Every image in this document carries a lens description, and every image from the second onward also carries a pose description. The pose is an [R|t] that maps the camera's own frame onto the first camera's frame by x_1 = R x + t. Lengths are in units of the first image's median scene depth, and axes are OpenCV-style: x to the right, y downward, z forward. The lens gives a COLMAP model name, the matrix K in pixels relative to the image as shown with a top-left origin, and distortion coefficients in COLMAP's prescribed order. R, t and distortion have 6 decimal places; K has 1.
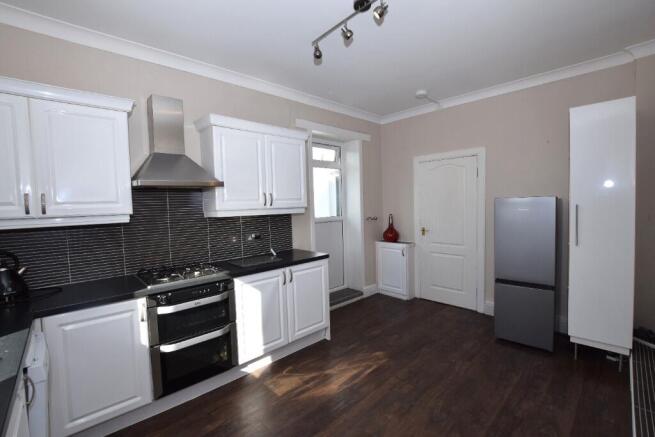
lens RADIAL K [[289.6, 0, 327.5], [0, 289.6, 218.5], [0, 0, 1]] dist [-0.031638, 0.000367]
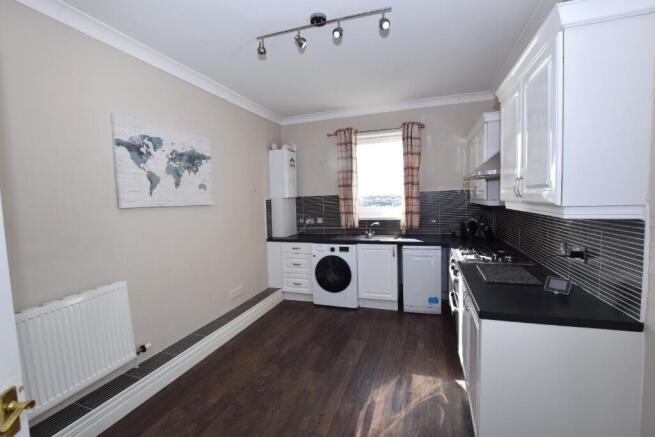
lens RADIAL K [[289.6, 0, 327.5], [0, 289.6, 218.5], [0, 0, 1]] dist [-0.031638, 0.000367]
pose [[-0.888854, 0.089060, -0.449451, 0.499045], [0.036650, 0.991604, 0.124009, -0.103428], [0.456722, 0.093754, -0.884656, 1.579491]]
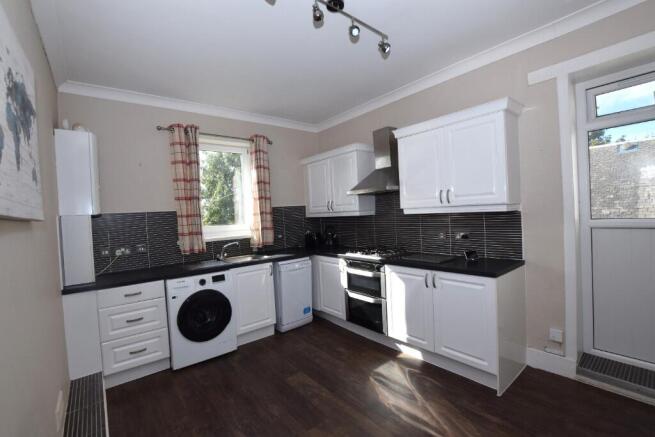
lens RADIAL K [[289.6, 0, 327.5], [0, 289.6, 218.5], [0, 0, 1]] dist [-0.031638, 0.000367]
pose [[-0.080907, 0.054452, -0.995233, 0.873608], [0.005379, 0.998516, 0.054195, -0.054526], [0.996707, -0.000969, -0.081080, 0.811729]]
